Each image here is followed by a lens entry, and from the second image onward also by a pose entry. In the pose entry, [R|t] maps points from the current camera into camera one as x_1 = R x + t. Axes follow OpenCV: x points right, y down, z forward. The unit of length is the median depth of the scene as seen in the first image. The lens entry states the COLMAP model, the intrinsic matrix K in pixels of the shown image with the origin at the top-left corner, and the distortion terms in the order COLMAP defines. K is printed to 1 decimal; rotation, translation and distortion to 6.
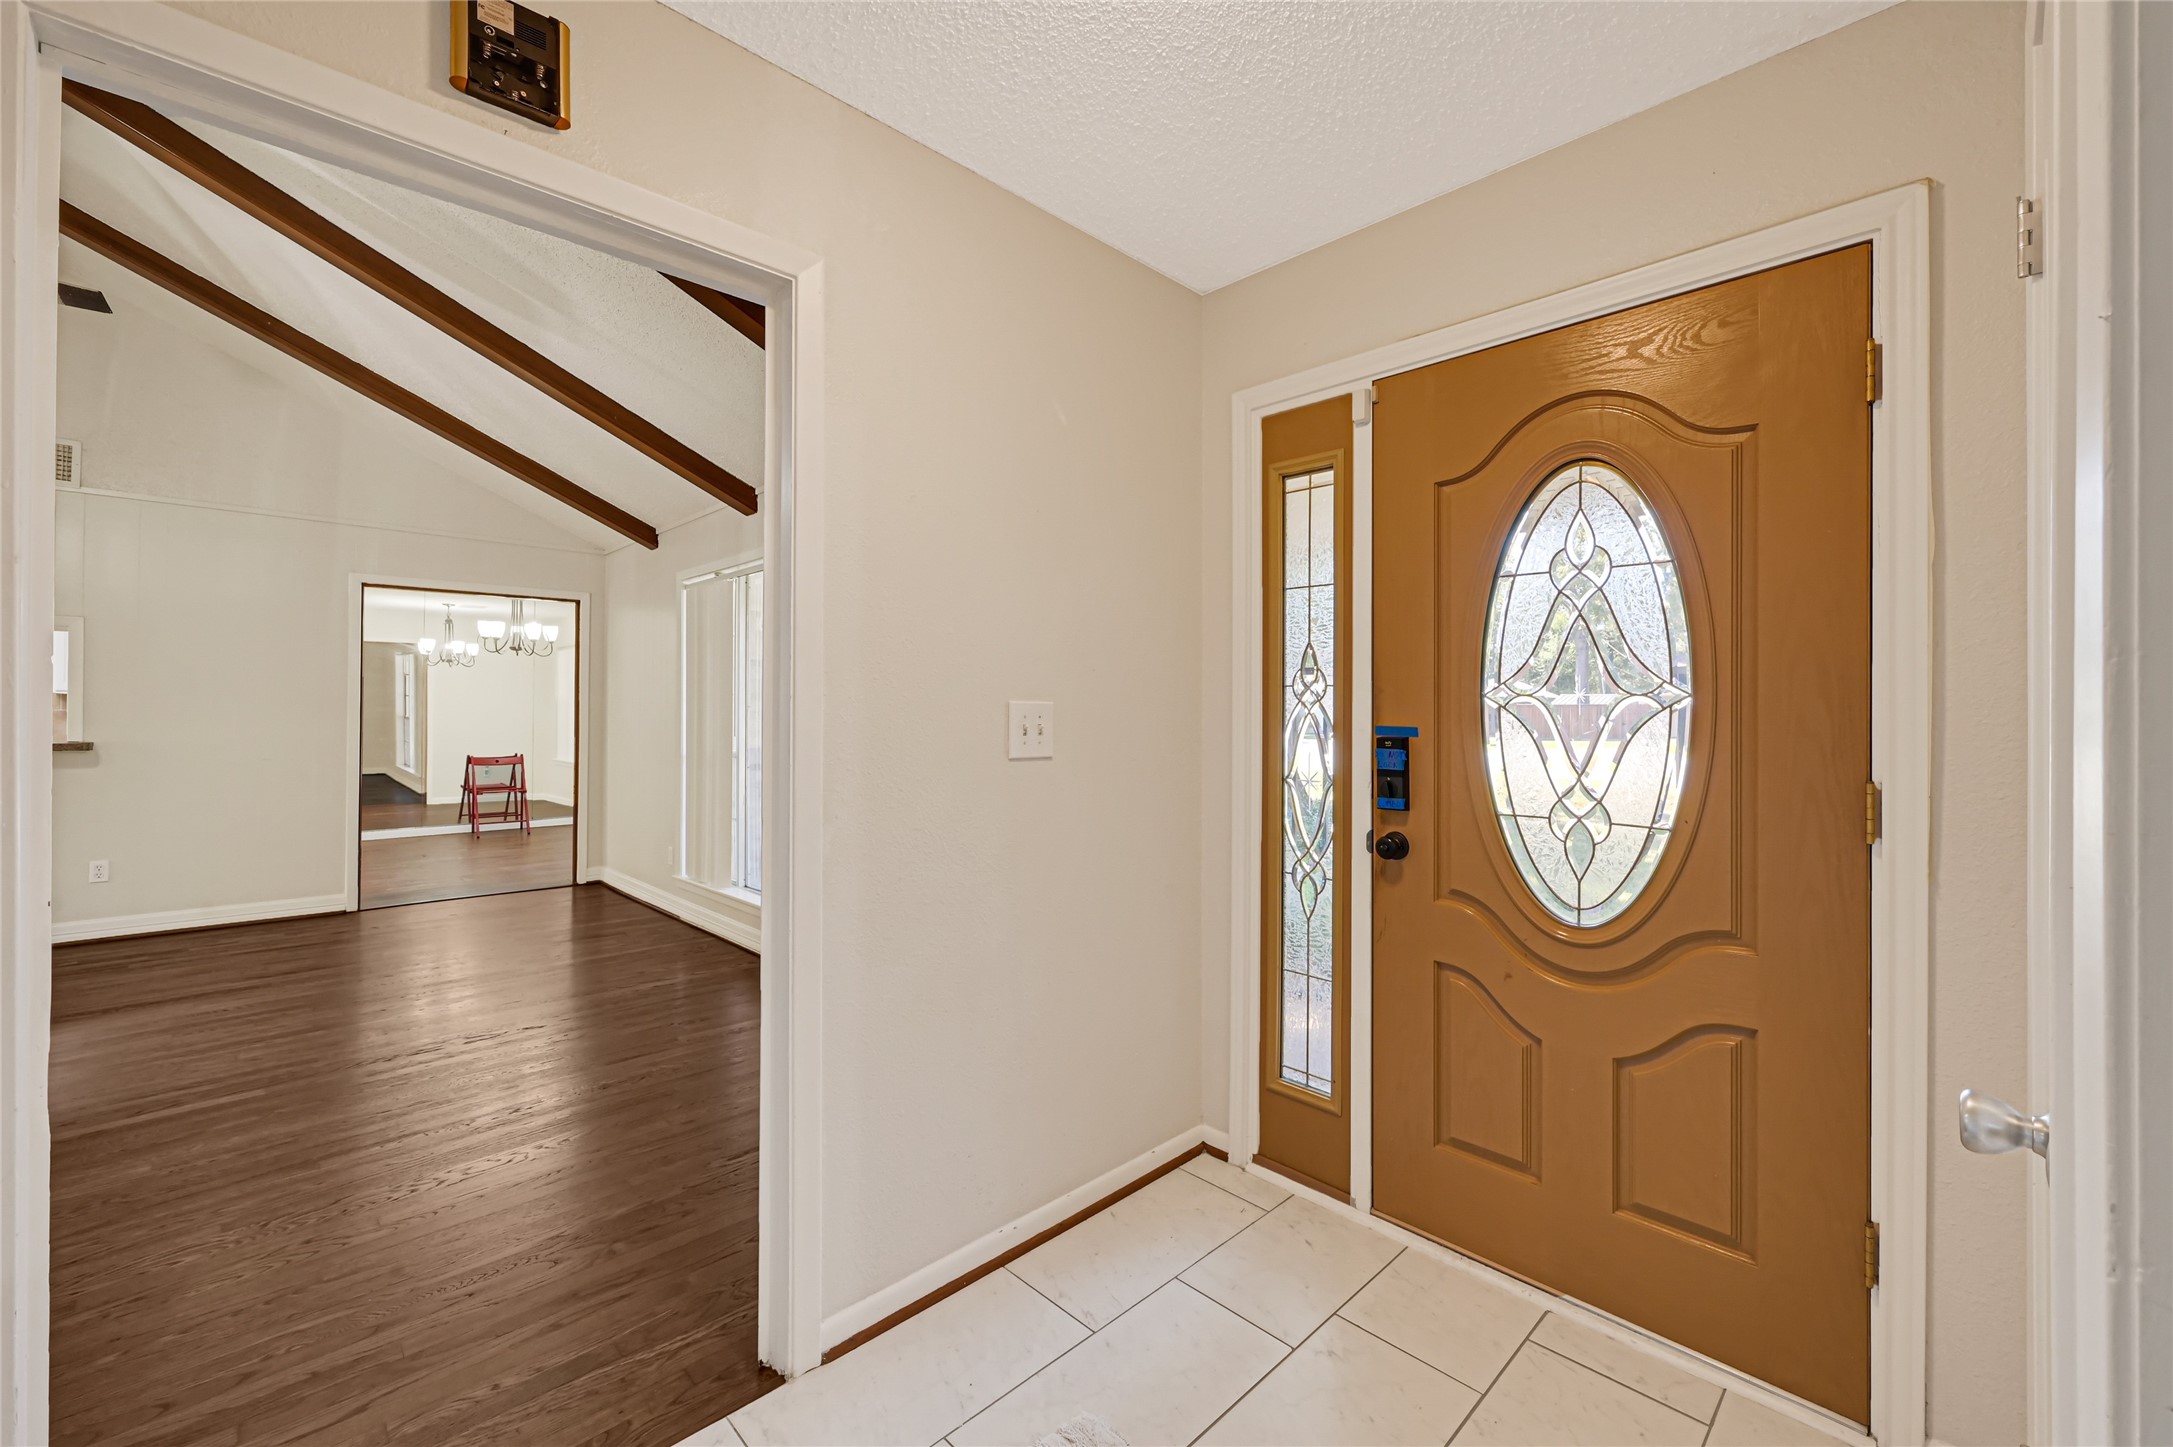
lens RADIAL K [[884.4, 0, 1104.1], [0, 884.4, 718.5], [0, 0, 1]] dist [-0.008287, -0.000173]
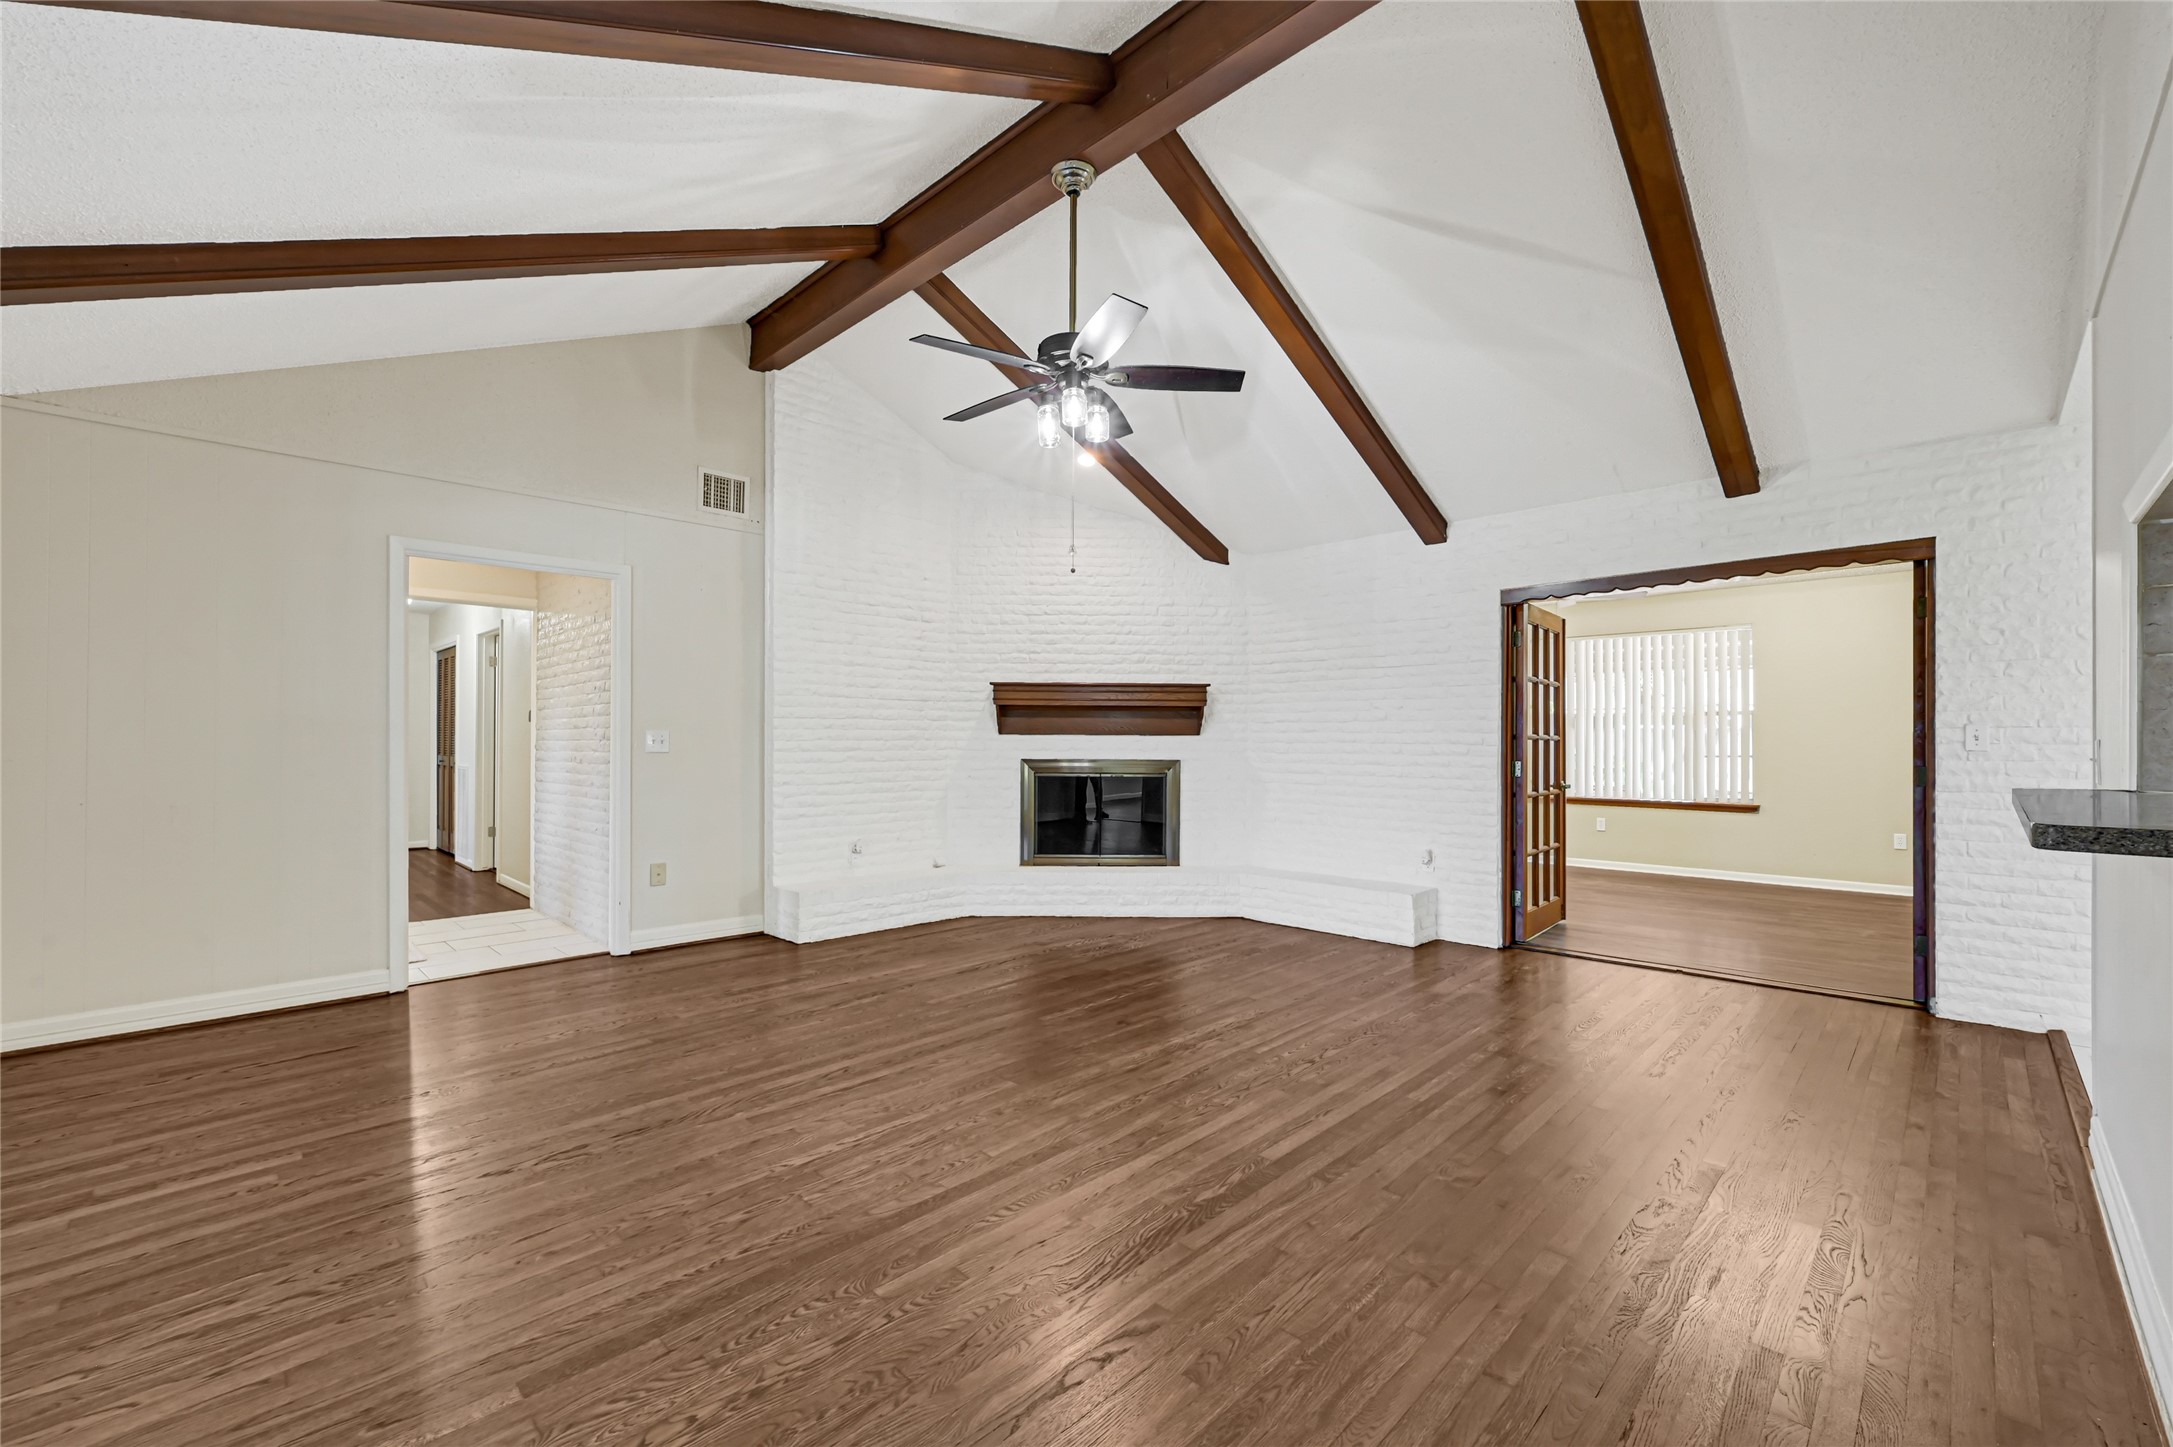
lens RADIAL K [[884.4, 0, 1079.1], [0, 884.4, 741.7], [0, 0, 1]] dist [-0.008287, -0.000173]
pose [[-0.999960, -0.007782, -0.004435, -0.624185], [-0.007849, 0.999852, 0.015288, -0.000512], [0.004316, 0.015322, -0.999873, 0.958435]]
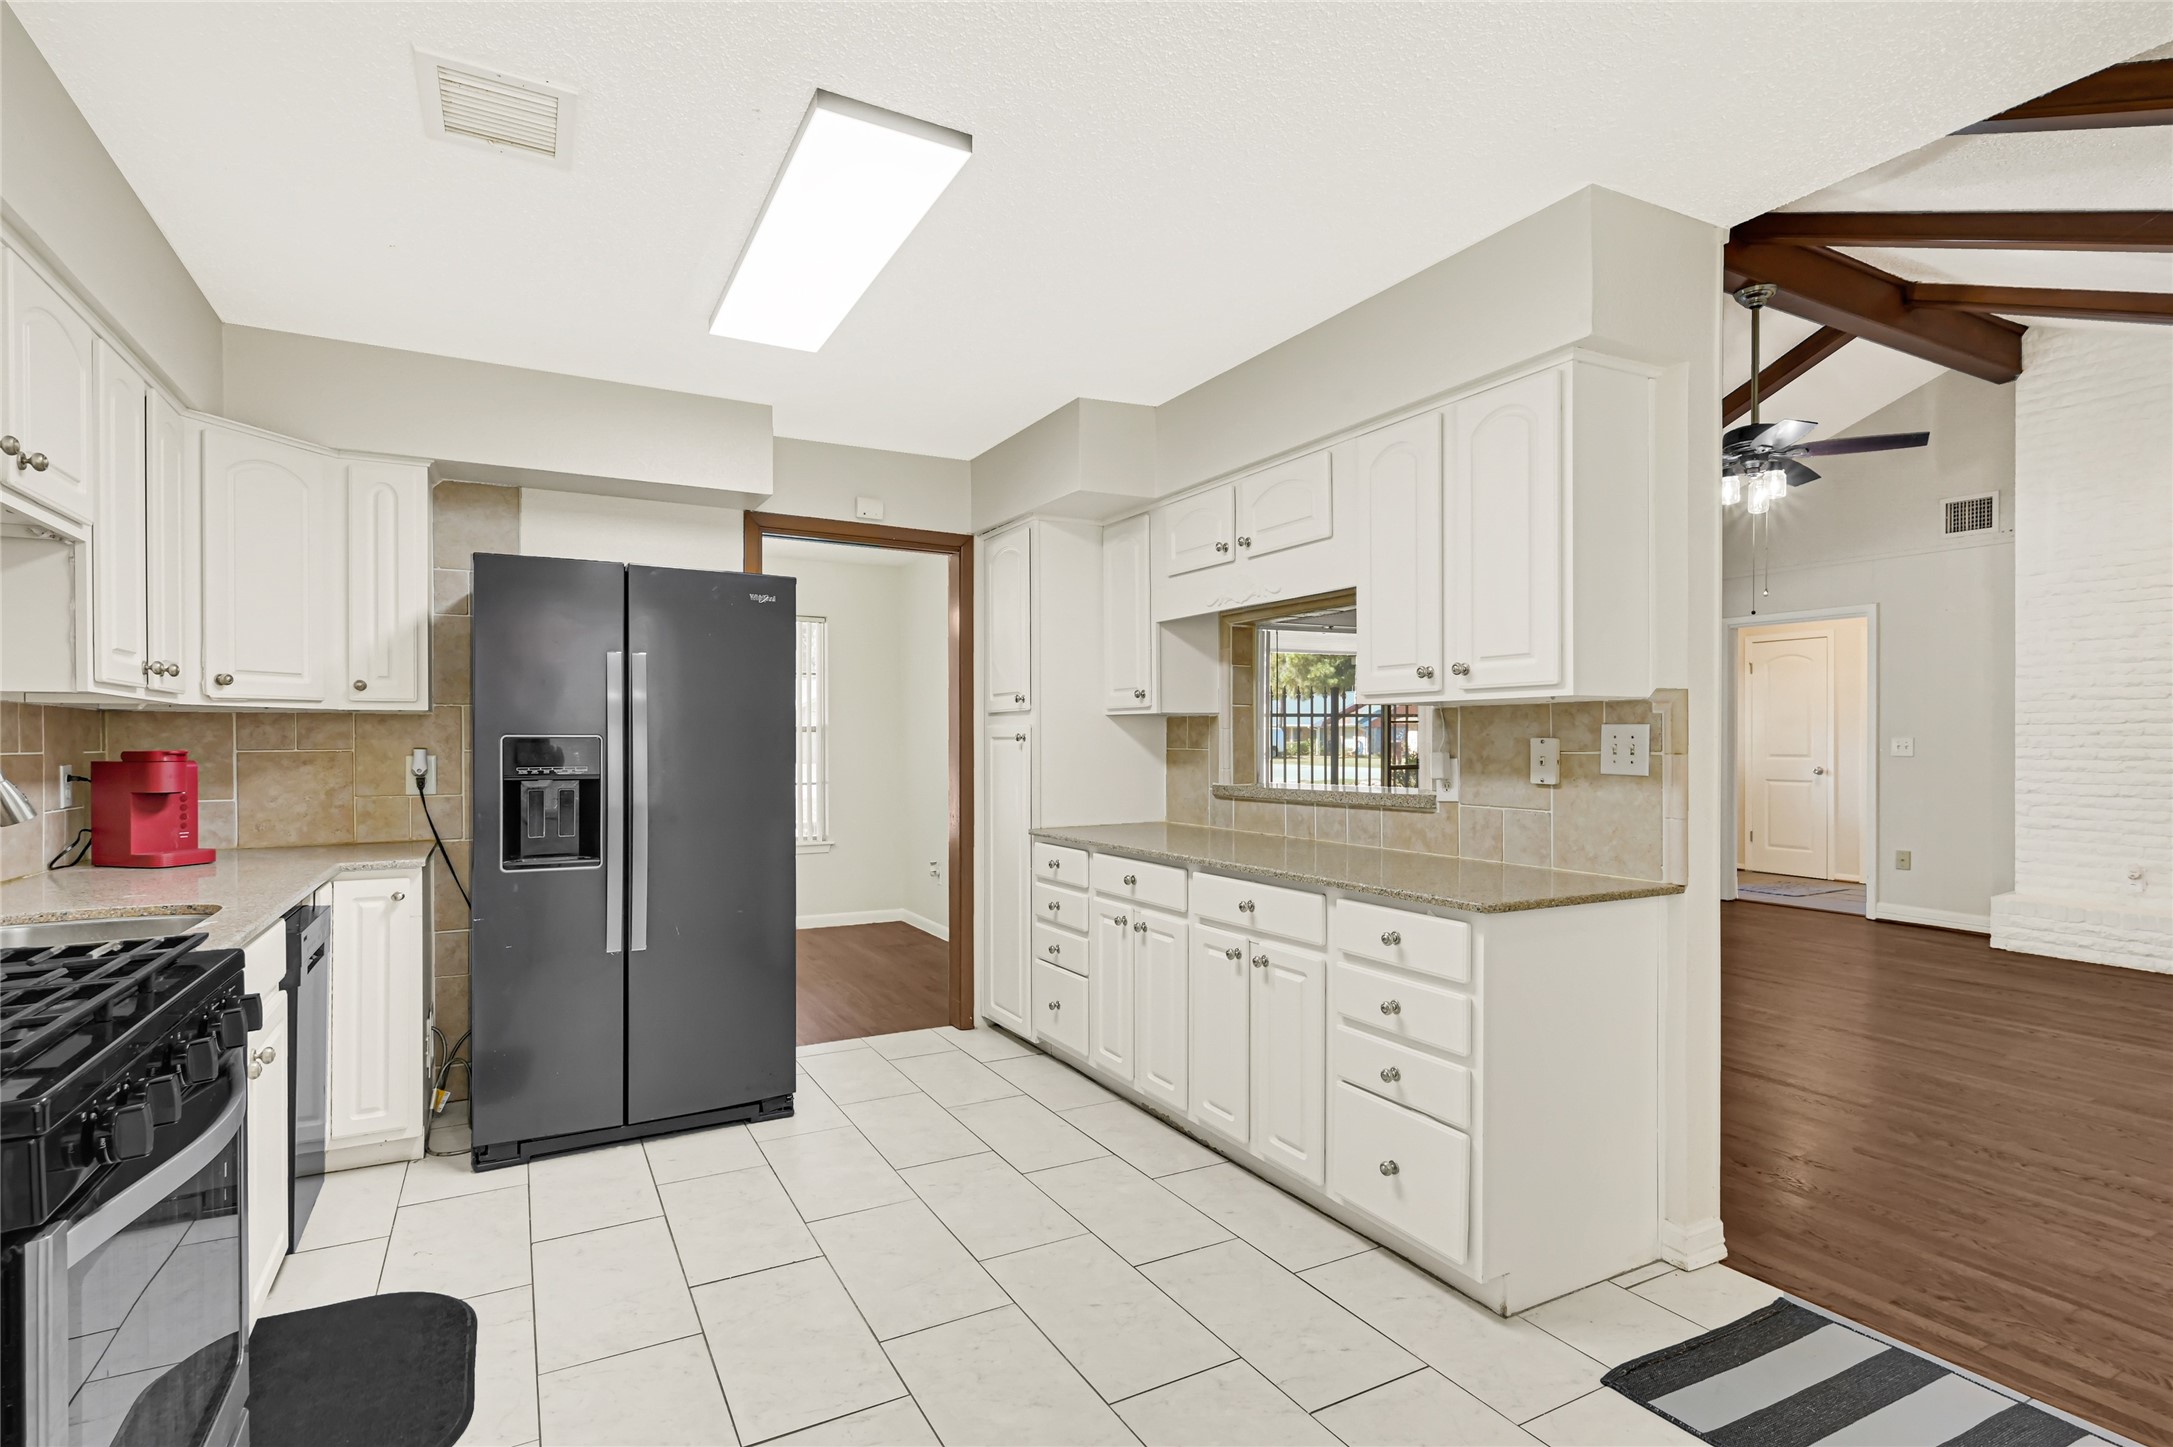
lens RADIAL K [[1043.5, 0, 1105.5], [0, 1043.5, 740.6], [0, 0, 1]] dist [0.005241, 0.000495]
pose [[0.276996, -0.011047, 0.960808, -1.558698], [0.015003, 0.999862, 0.007171, -0.013653], [-0.960754, 0.012428, 0.277123, 0.664843]]
